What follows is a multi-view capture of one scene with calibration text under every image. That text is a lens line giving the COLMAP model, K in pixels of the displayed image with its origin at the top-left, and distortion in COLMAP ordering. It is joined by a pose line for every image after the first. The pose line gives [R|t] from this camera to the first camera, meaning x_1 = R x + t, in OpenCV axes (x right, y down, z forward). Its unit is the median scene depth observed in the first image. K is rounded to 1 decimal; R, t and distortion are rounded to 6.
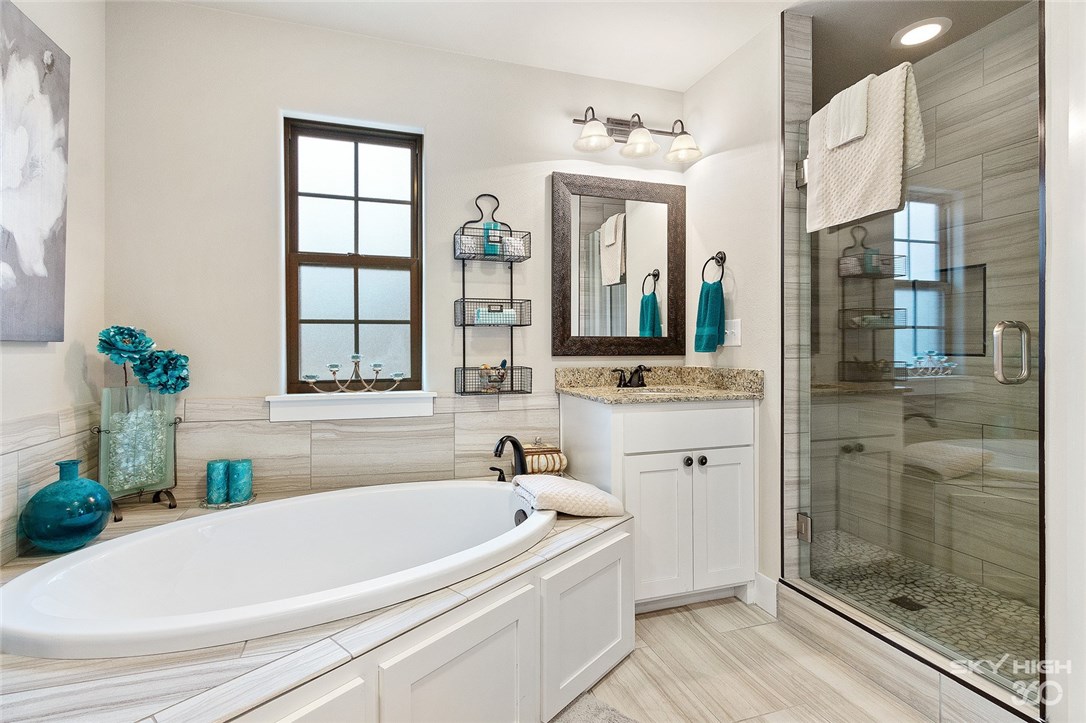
lens RADIAL K [[507.1, 0, 515.9], [0, 507.1, 346.9], [0, 0, 1]] dist [0.005639, -0.002159]
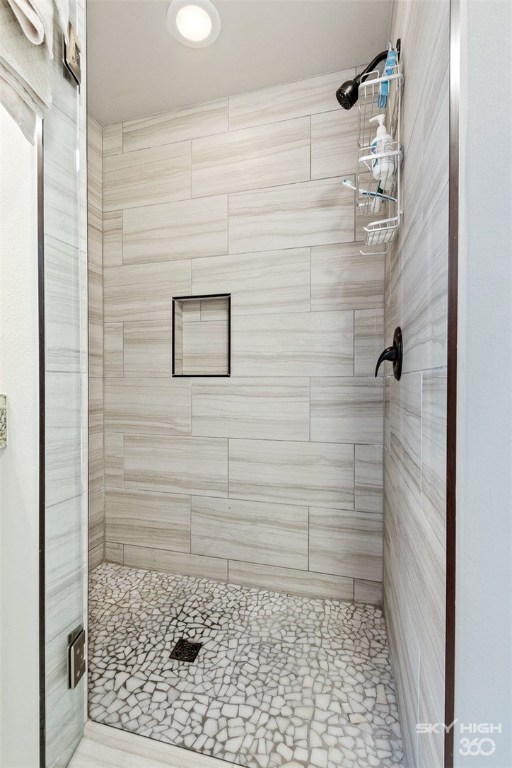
lens RADIAL K [[358.6, 0, 258.1], [0, 358.6, 386.0], [0, 0, 1]] dist [0.005639, -0.002159]
pose [[0.520089, -0.008086, 0.854074, 0.284775], [-0.005114, 0.999908, 0.012581, 0.028940], [-0.854097, -0.010911, 0.520000, 0.541782]]
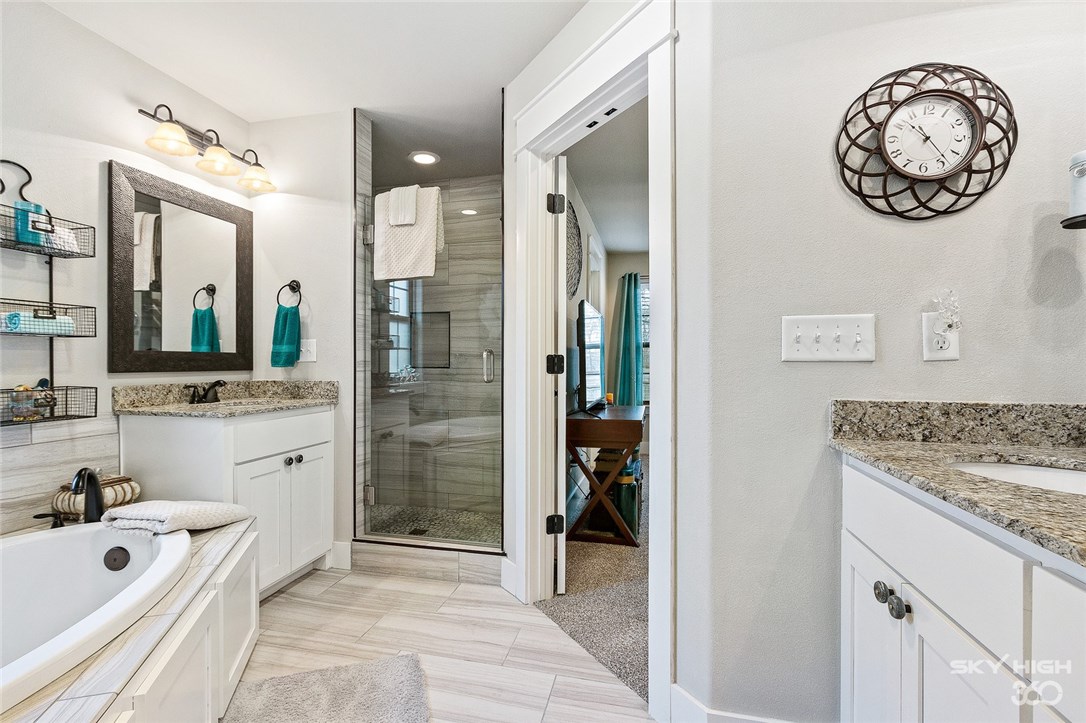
lens RADIAL K [[507.1, 0, 525.9], [0, 507.1, 359.8], [0, 0, 1]] dist [0.005639, -0.002159]
pose [[0.526118, 0.005068, 0.850396, -0.335536], [-0.003381, 0.999987, -0.003868, -0.003817], [-0.850405, -0.000840, 0.526128, -0.065098]]
